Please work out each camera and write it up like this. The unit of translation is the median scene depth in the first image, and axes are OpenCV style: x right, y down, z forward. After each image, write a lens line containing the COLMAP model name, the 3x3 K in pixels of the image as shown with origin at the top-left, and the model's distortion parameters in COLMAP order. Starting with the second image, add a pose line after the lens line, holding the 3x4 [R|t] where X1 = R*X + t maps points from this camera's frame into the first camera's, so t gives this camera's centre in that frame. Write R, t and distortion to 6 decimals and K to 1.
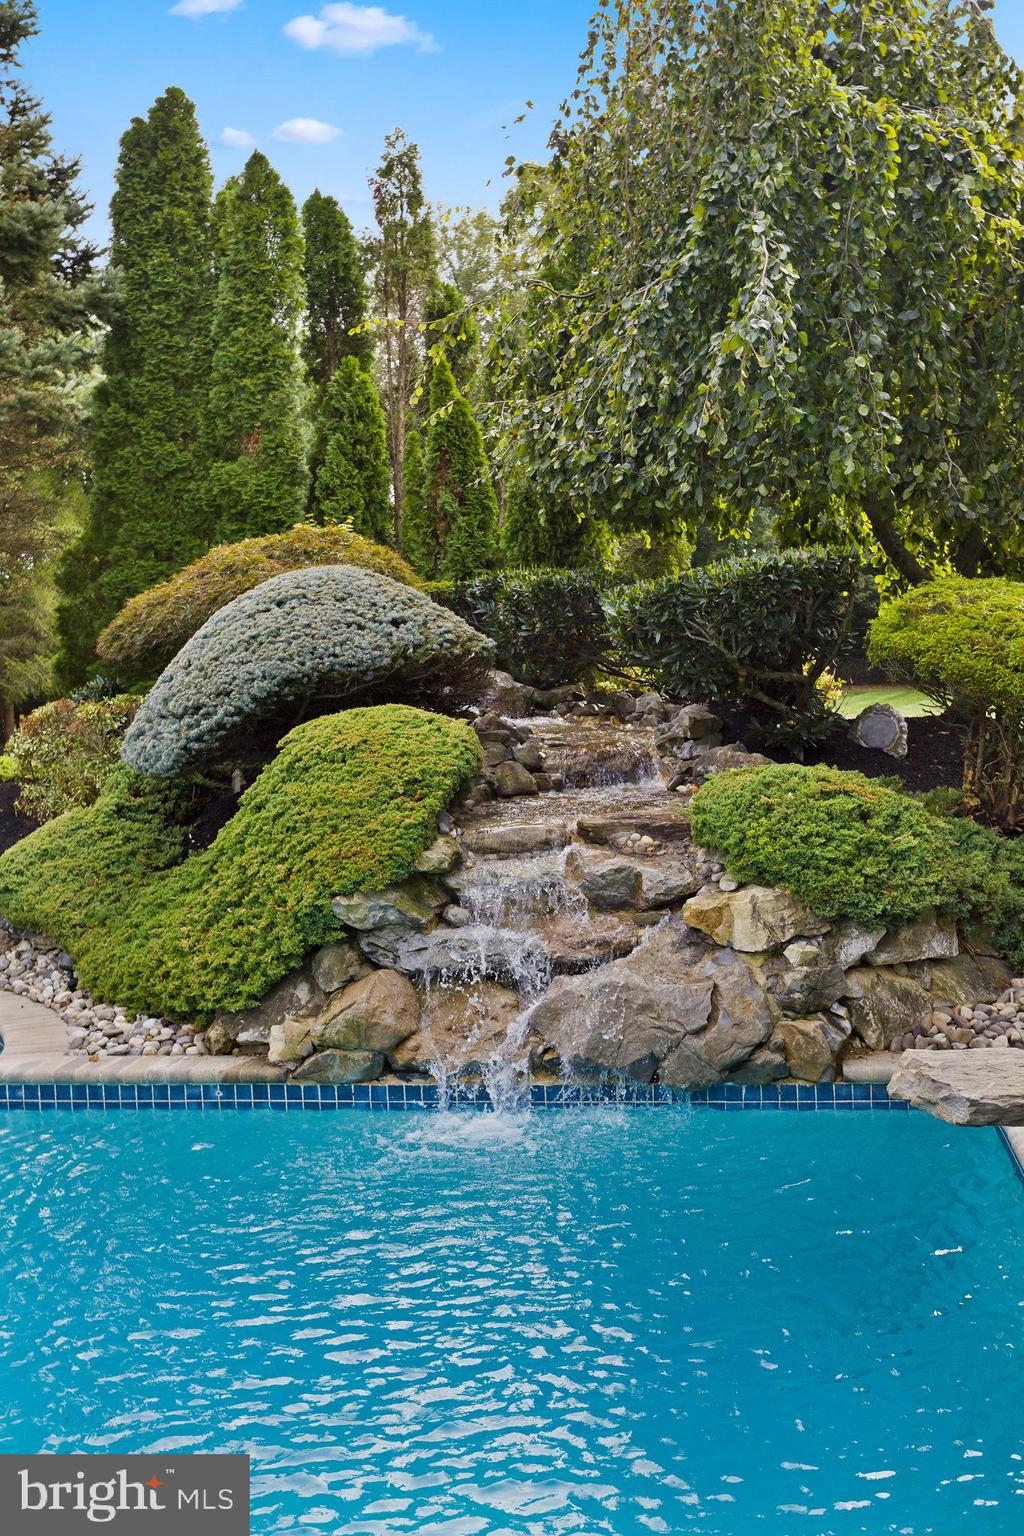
lens RADIAL K [[1725.4, 0, 512.0], [0, 1725.4, 768.0], [0, 0, 1]] dist [0.003654, 0.000446]
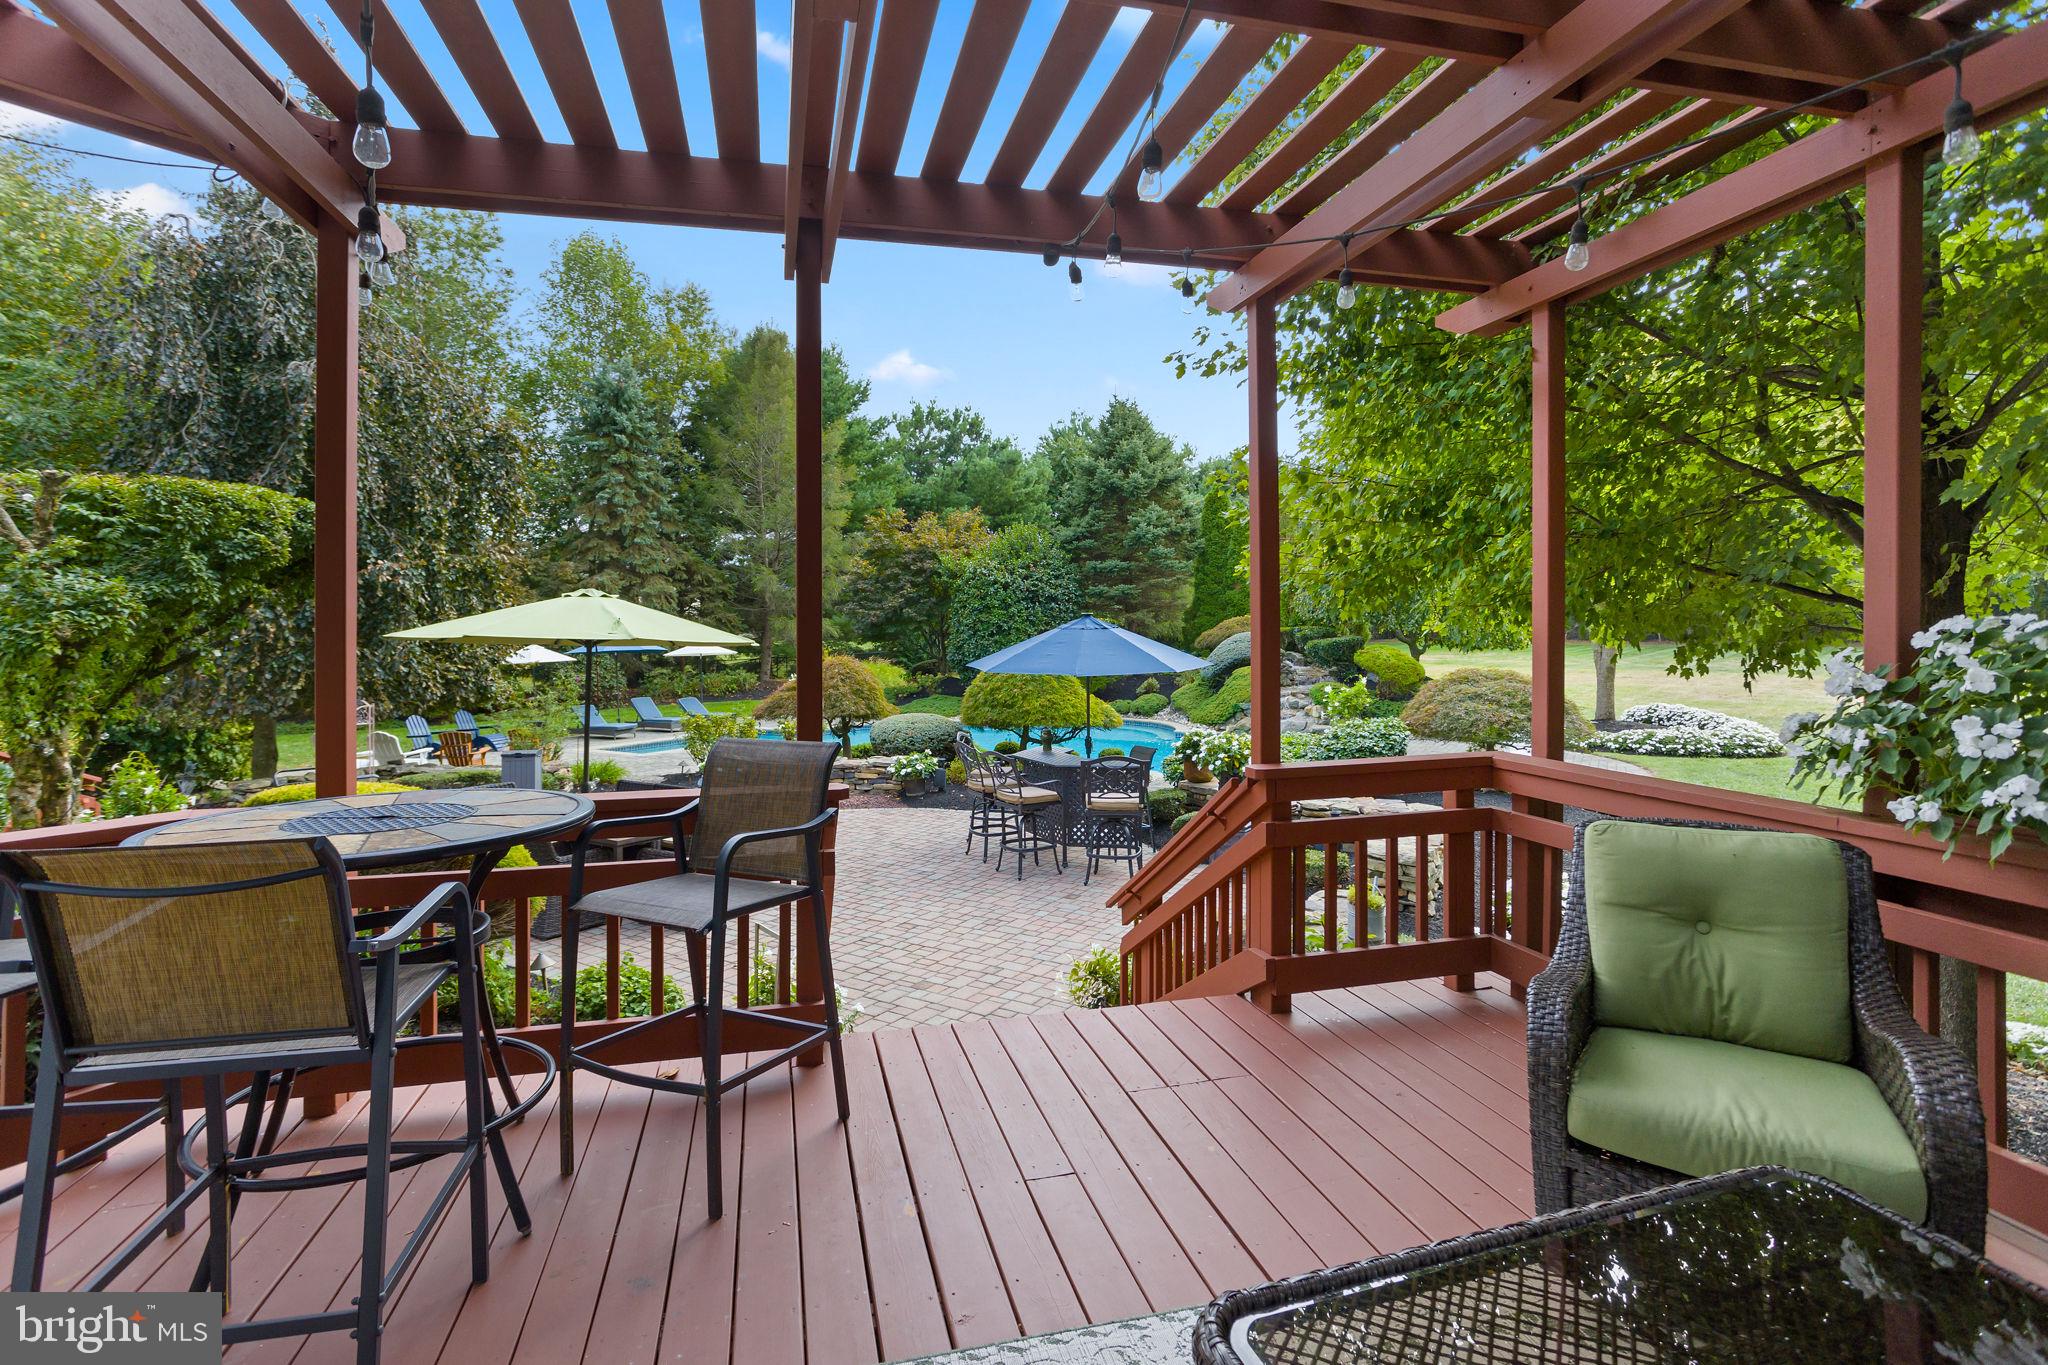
lens RADIAL K [[985.7, 0, 1015.8], [0, 985.7, 672.8], [0, 0, 1]] dist [-0.059127, 0.042382]
pose [[0.921633, 0.047634, -0.385127, 0.409747], [-0.044153, 0.998865, 0.017882, -0.040381], [0.385542, 0.000524, 0.922690, -1.996118]]
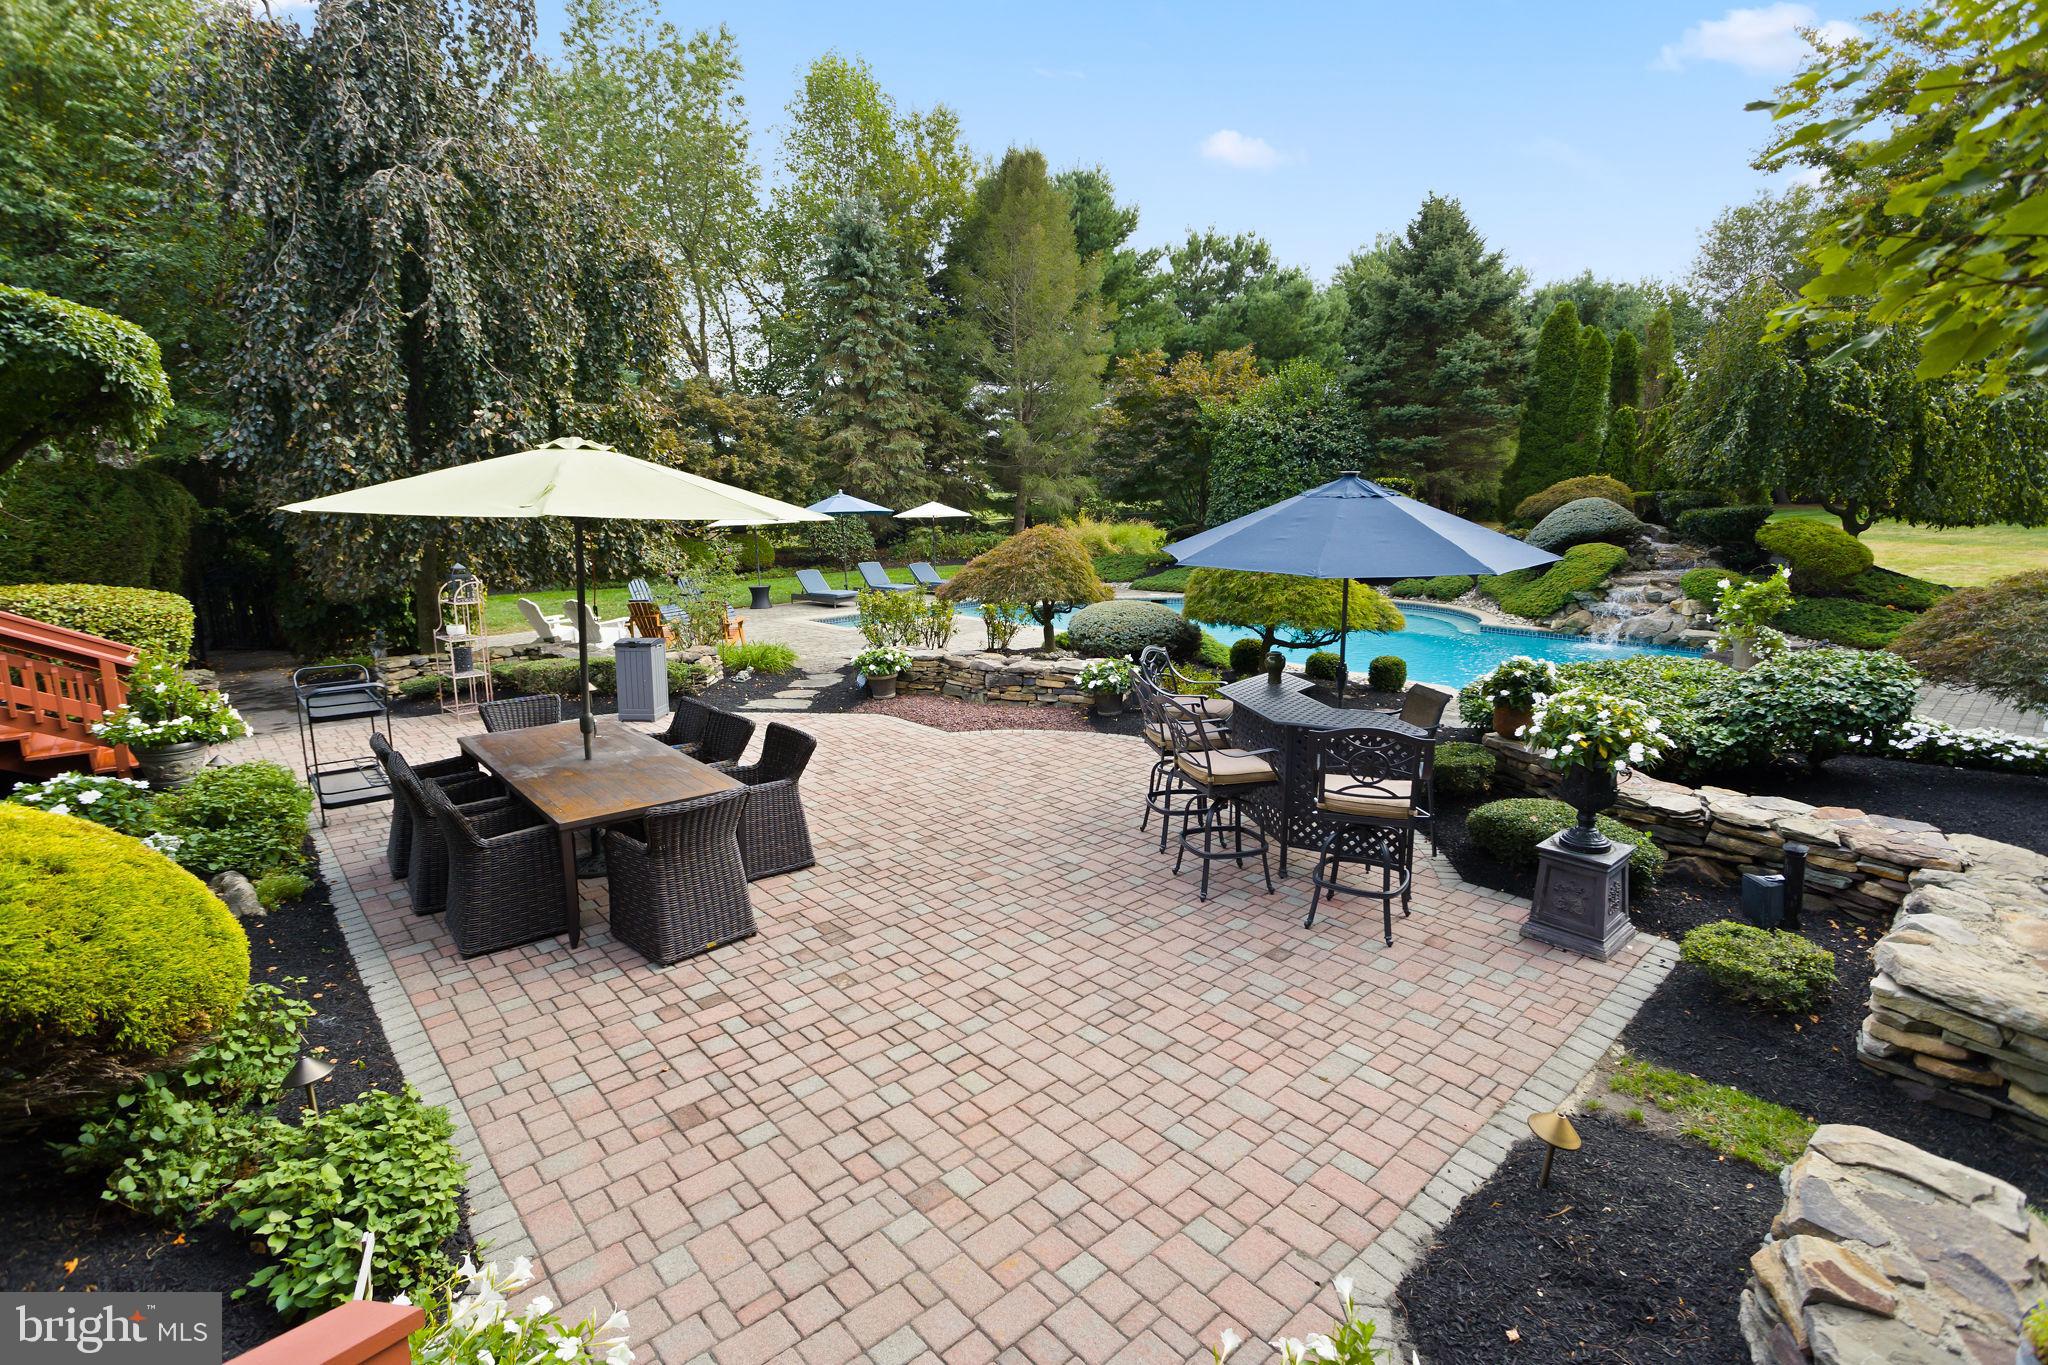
lens RADIAL K [[985.7, 0, 1015.8], [0, 985.7, 672.8], [0, 0, 1]] dist [-0.059127, 0.042382]
pose [[0.776517, 0.149166, -0.612186, 0.296611], [-0.052497, 0.983512, 0.173055, -0.062113], [0.627906, -0.102242, 0.771544, -1.570792]]
